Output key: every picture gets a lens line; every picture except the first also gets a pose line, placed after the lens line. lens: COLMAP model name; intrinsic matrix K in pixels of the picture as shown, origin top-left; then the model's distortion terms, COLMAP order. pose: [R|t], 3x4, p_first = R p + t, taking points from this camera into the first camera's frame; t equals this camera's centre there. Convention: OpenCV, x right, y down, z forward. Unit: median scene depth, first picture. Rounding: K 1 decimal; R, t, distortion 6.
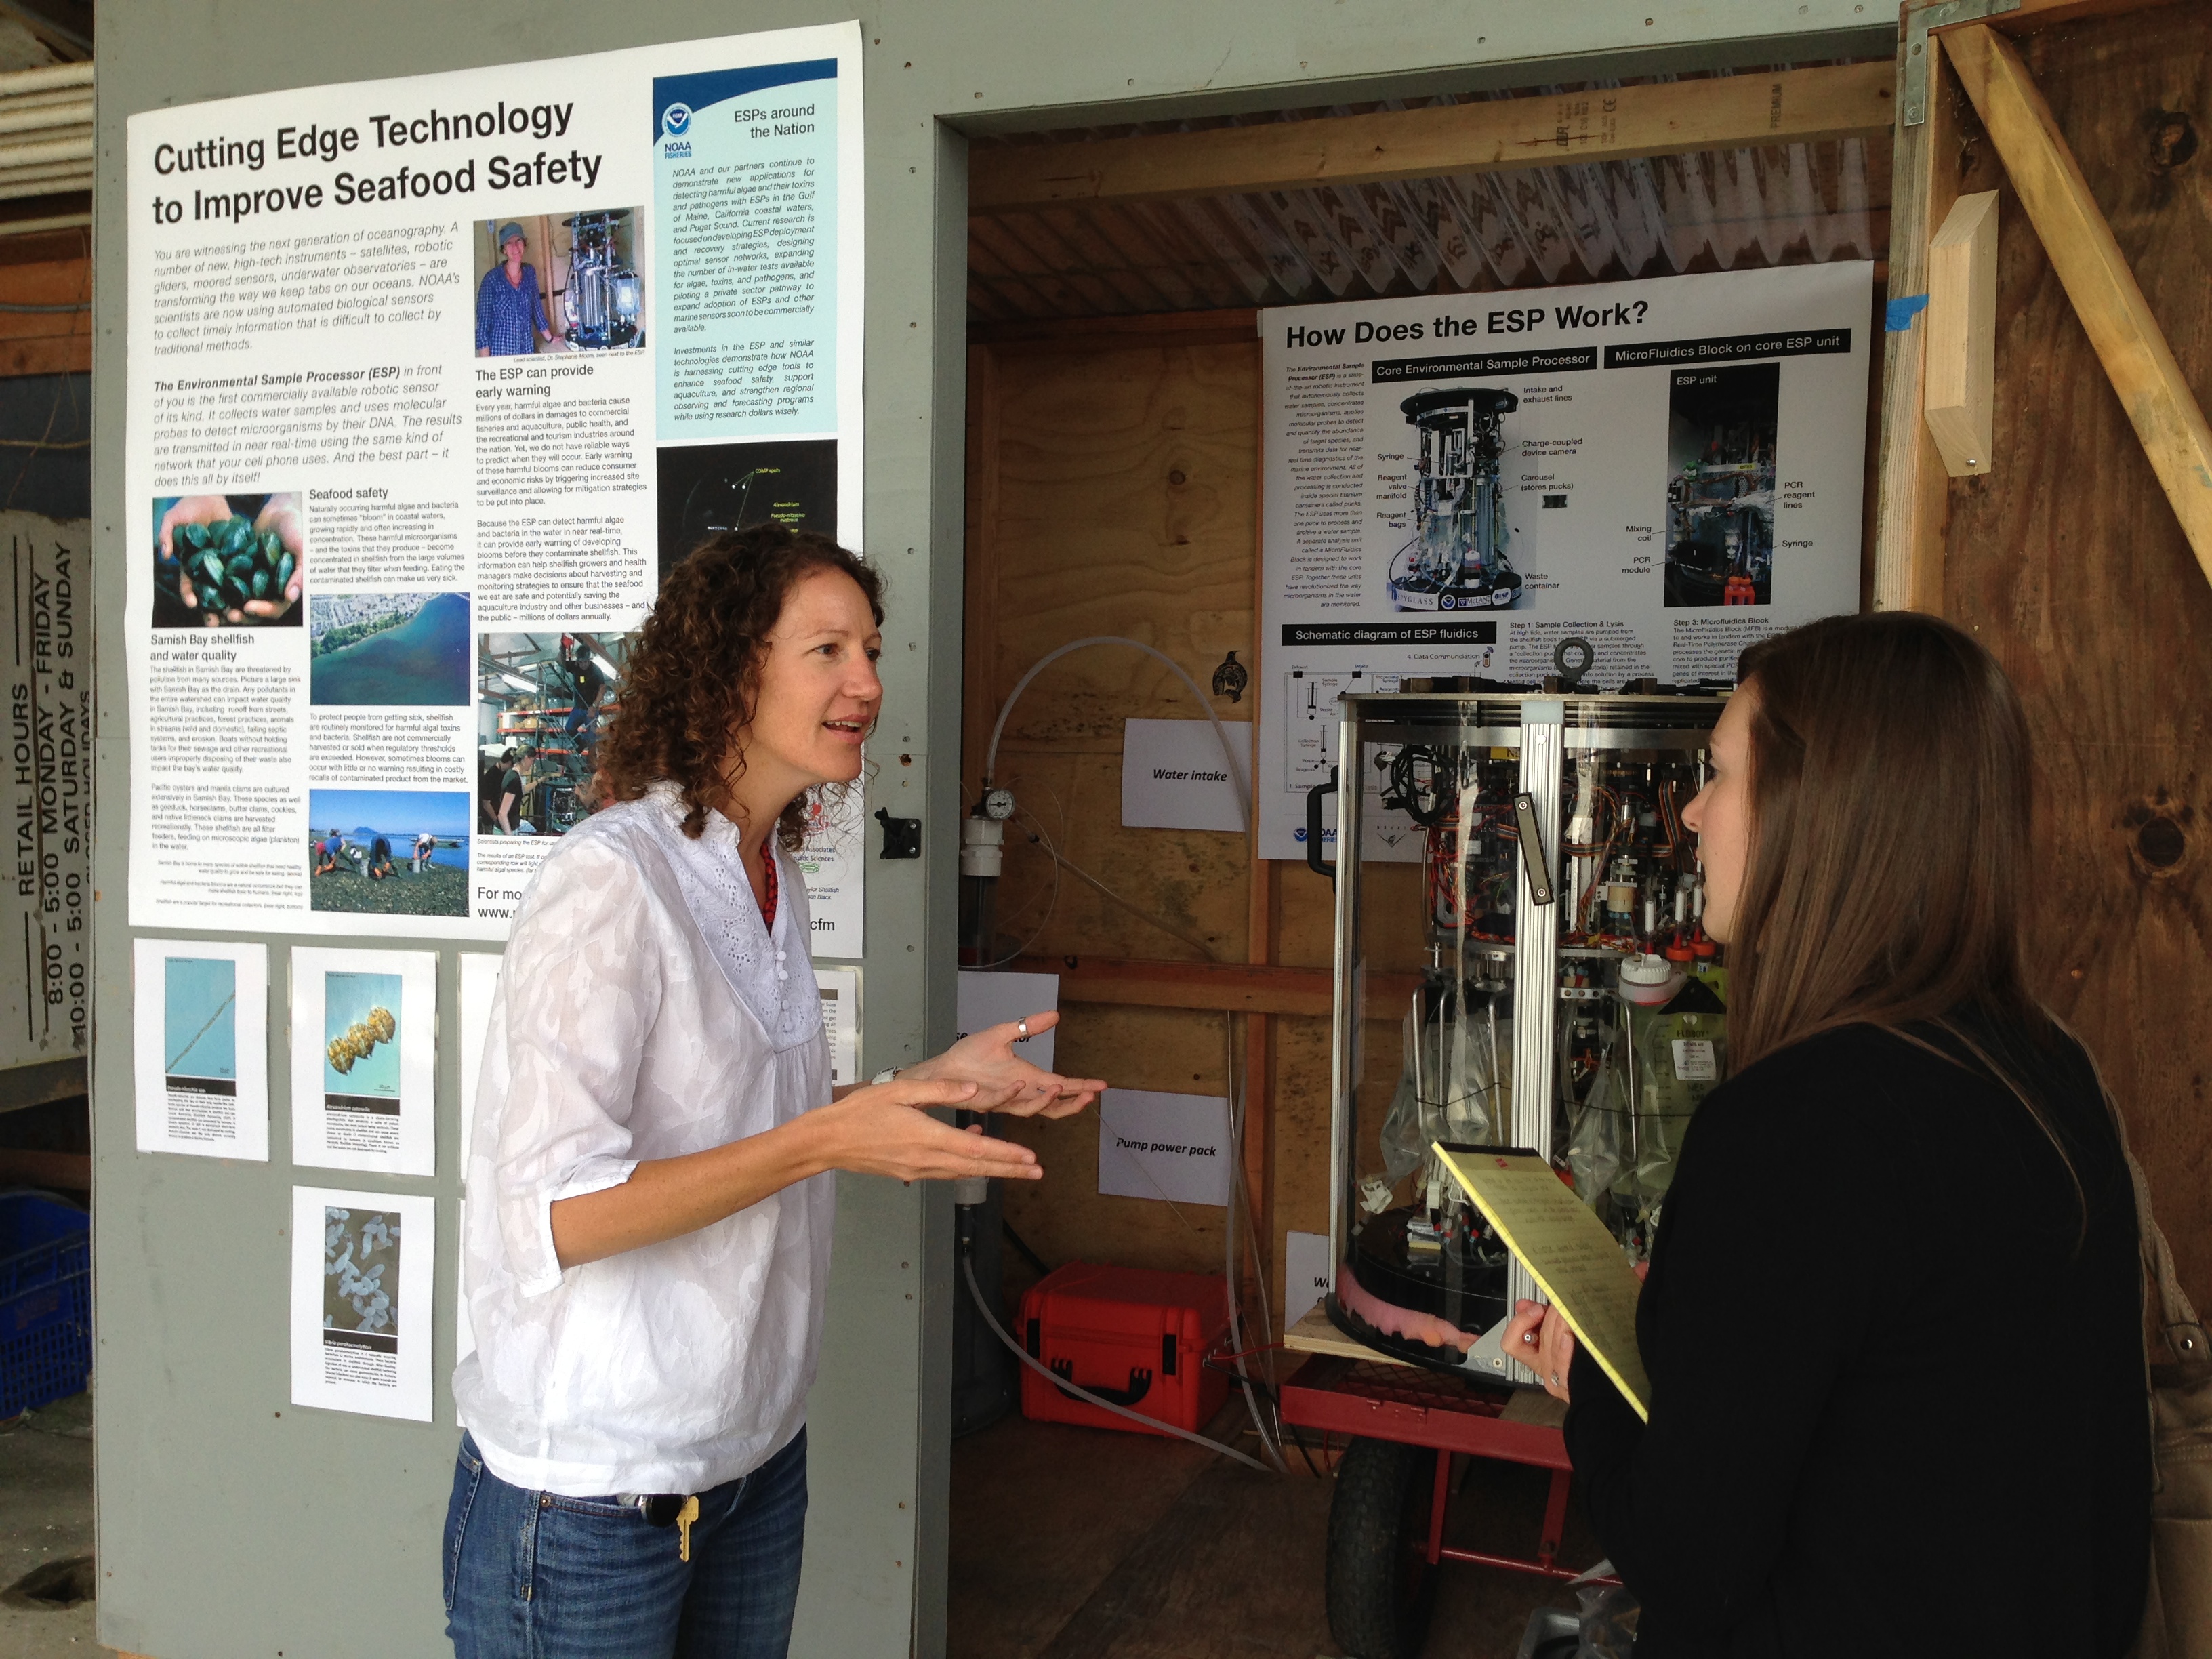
lens RADIAL K [[2030.8, 0, 1119.2], [0, 2030.8, 833.8], [0, 0, 1]] dist [0.119330, -0.230984]
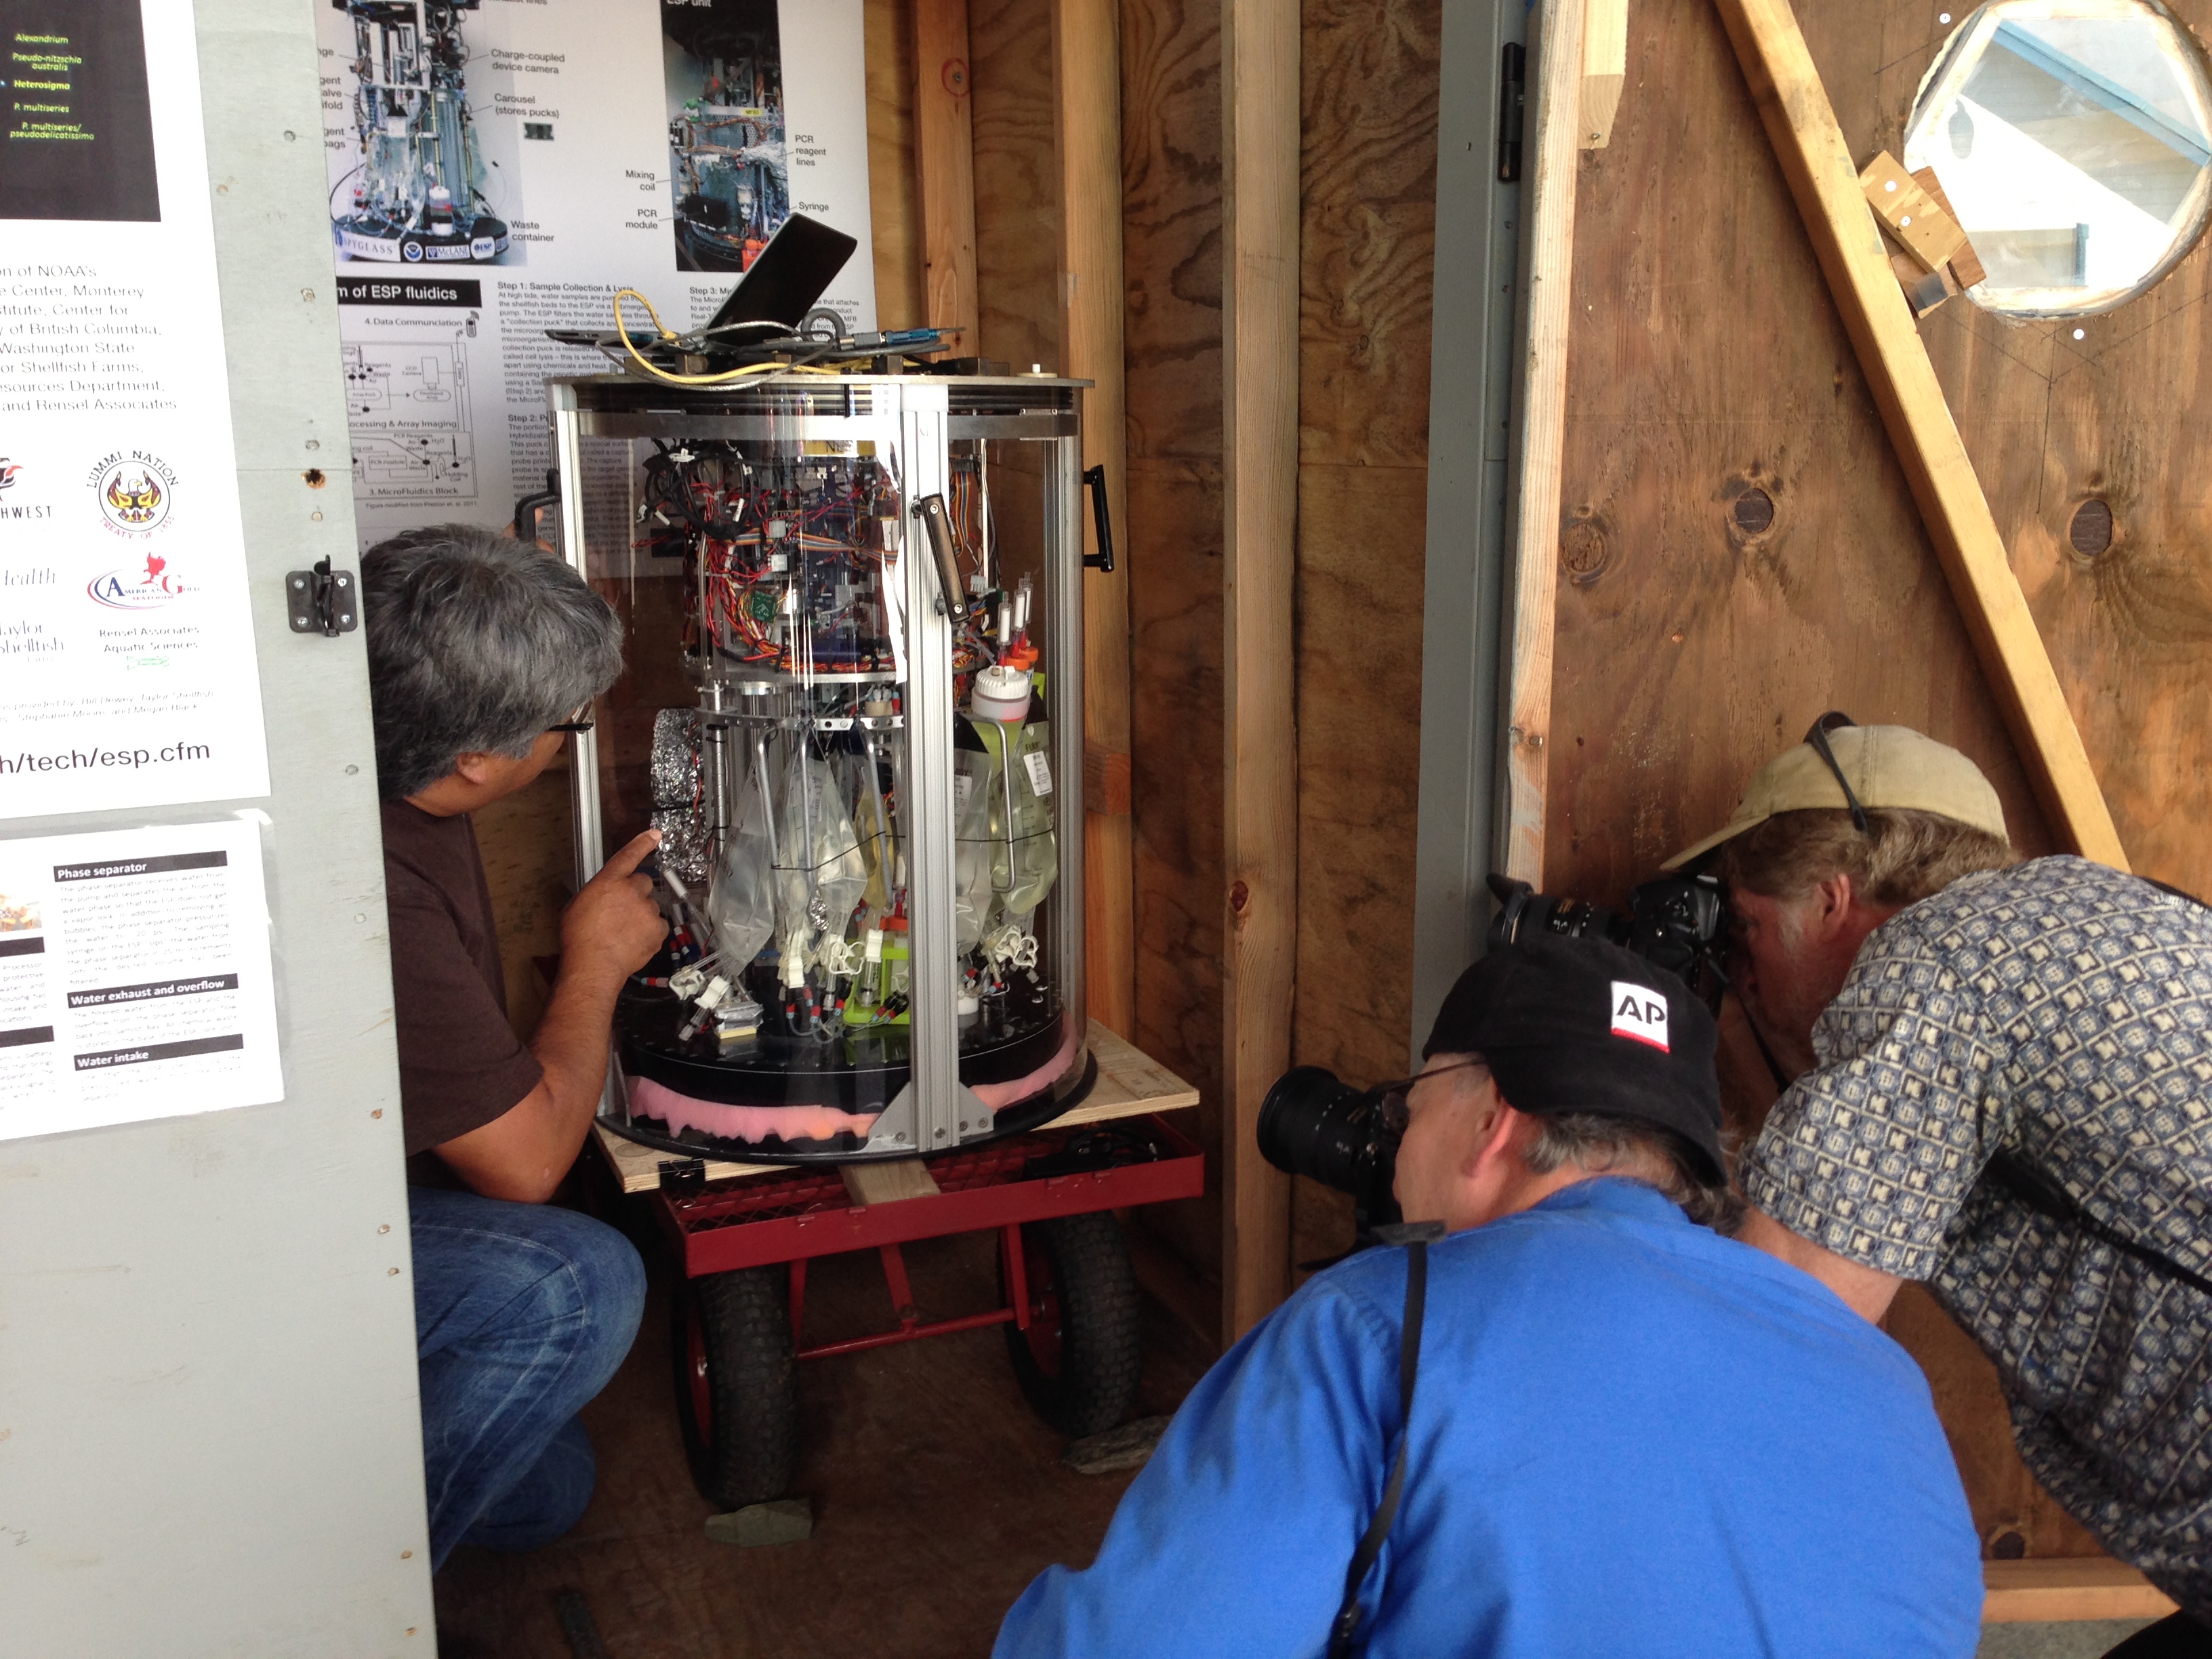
lens RADIAL K [[2014.2, 0, 1106.9], [0, 2014.2, 850.4], [0, 0, 1]] dist [0.145379, -0.265777]
pose [[0.682847, -0.166884, 0.711245, -0.368915], [0.049864, 0.981936, 0.182525, -0.023613], [-0.728857, -0.089171, 0.678834, 0.335614]]
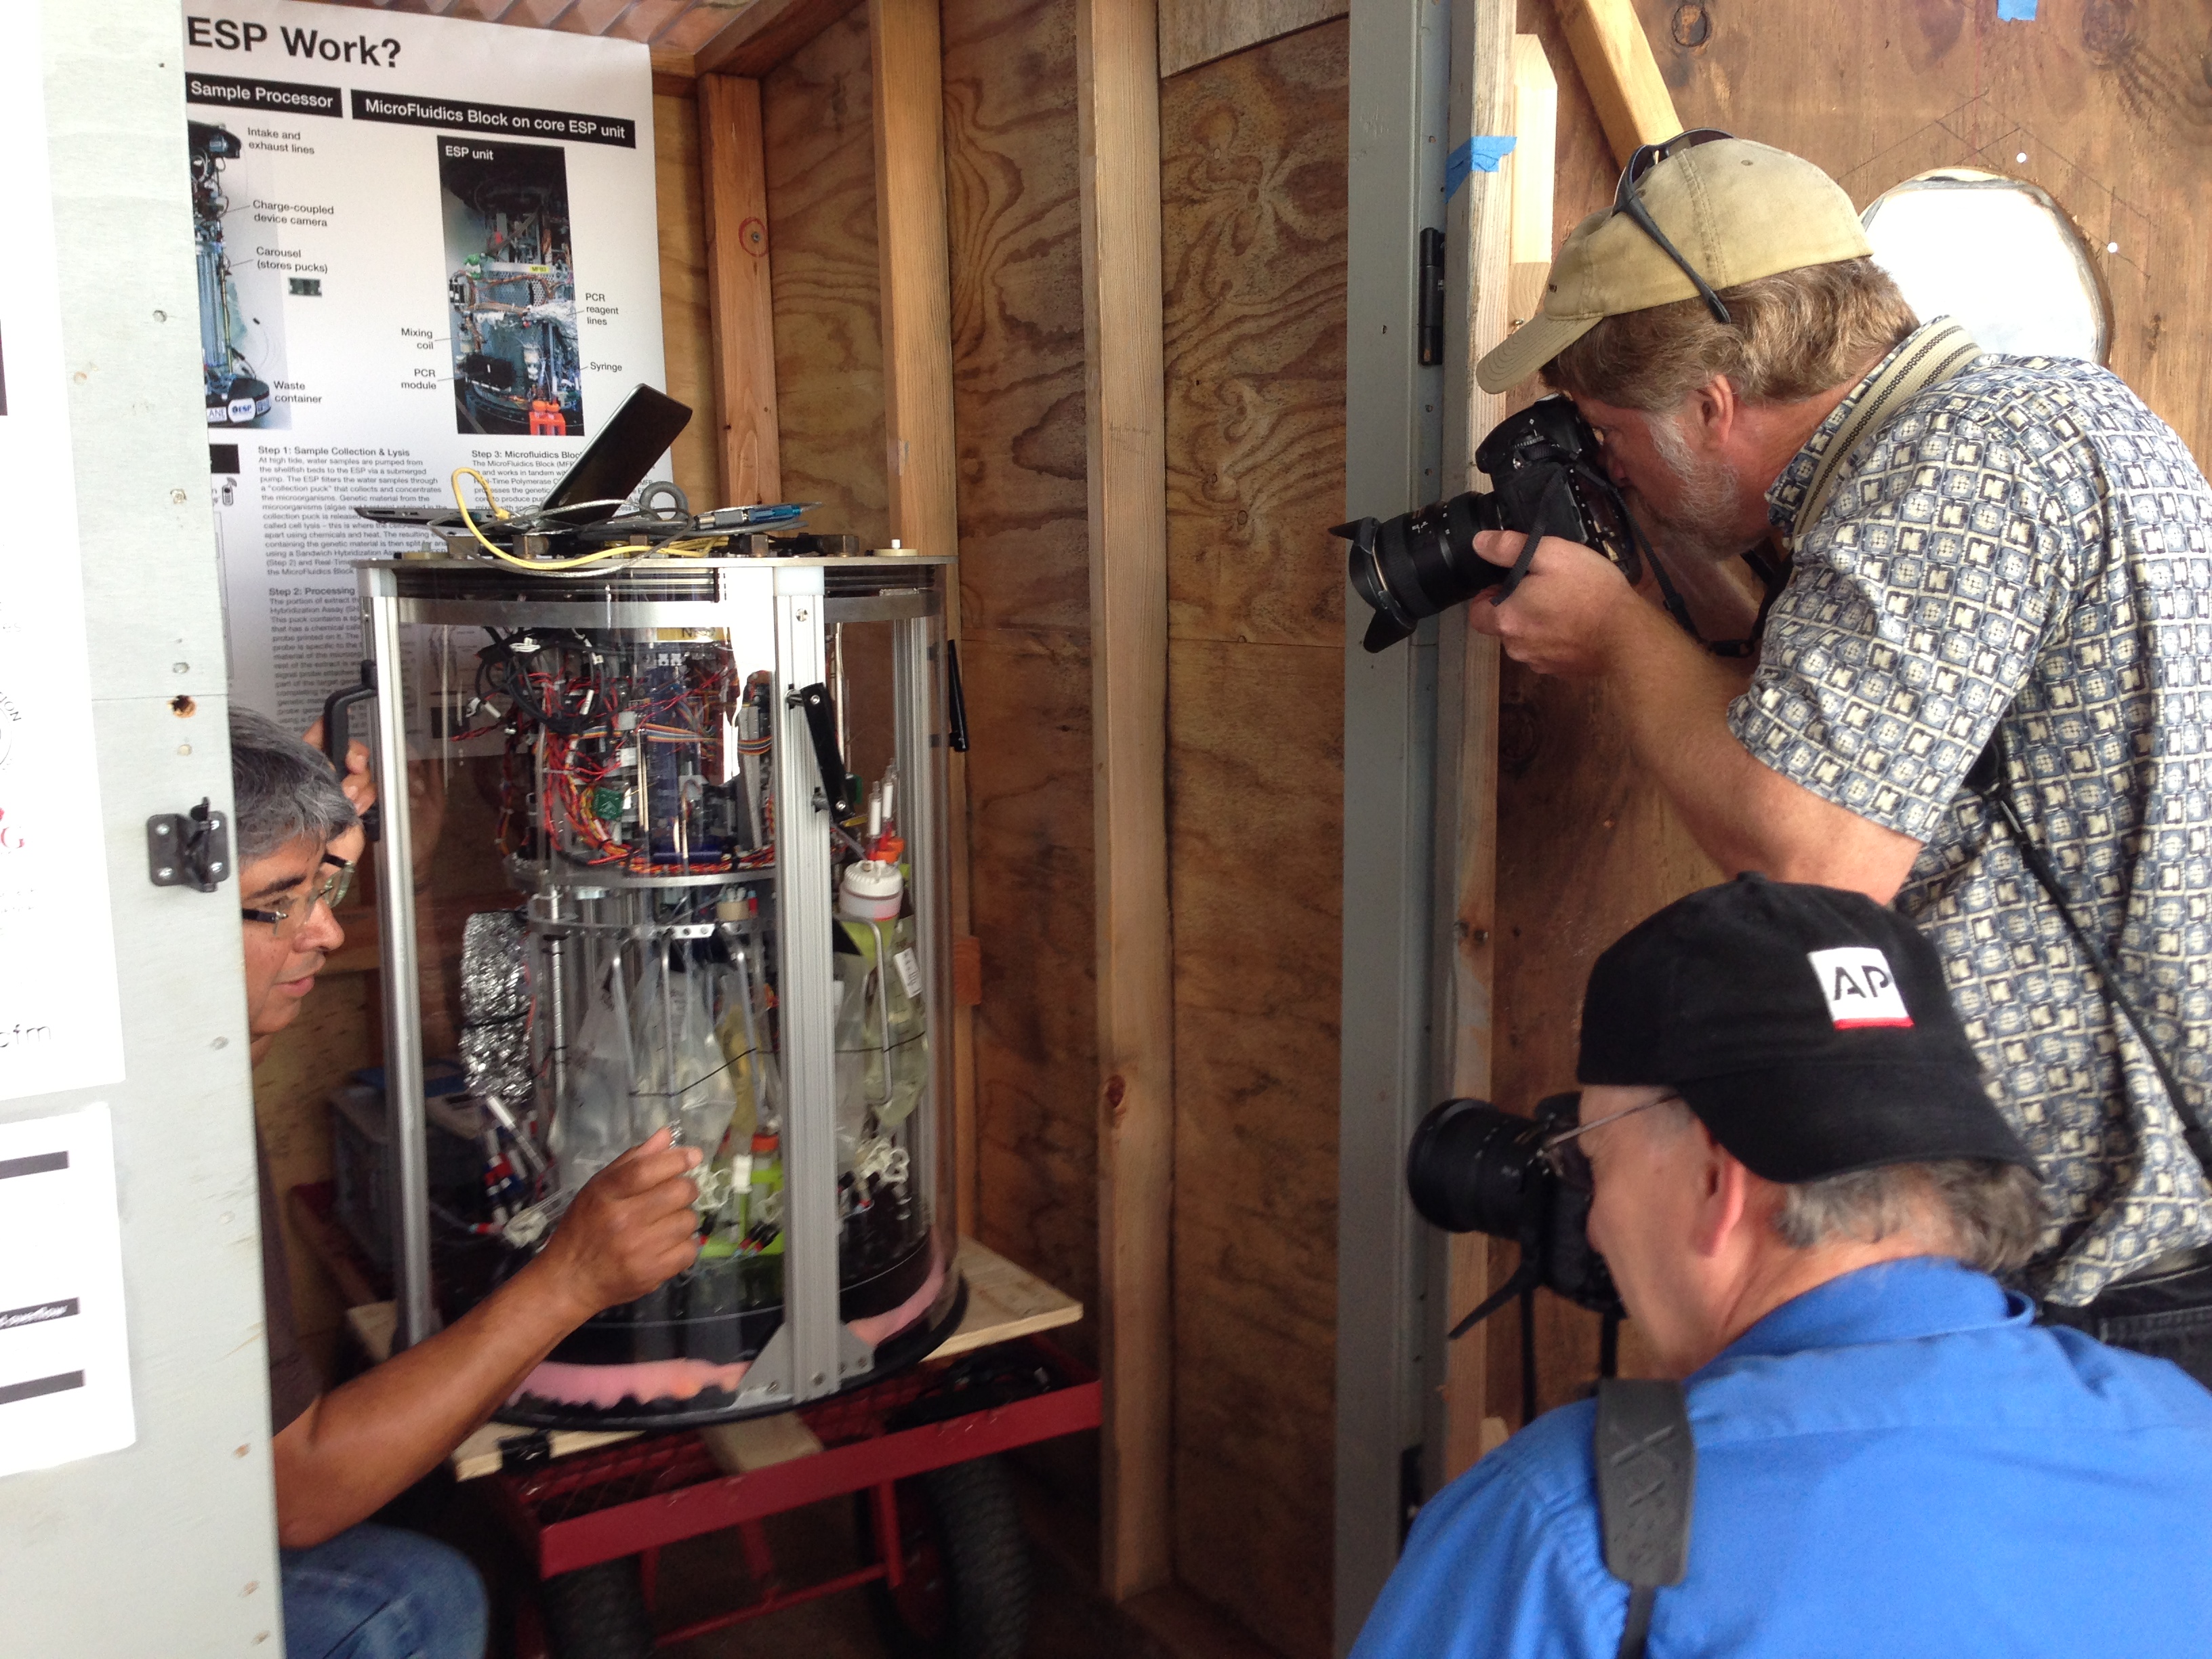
lens RADIAL K [[2030.8, 0, 1119.2], [0, 2030.8, 833.8], [0, 0, 1]] dist [0.119330, -0.230984]
pose [[0.558490, -0.131167, 0.819075, -0.376261], [0.059150, 0.991203, 0.118400, -0.046239], [-0.827399, -0.017677, 0.561336, 0.431985]]
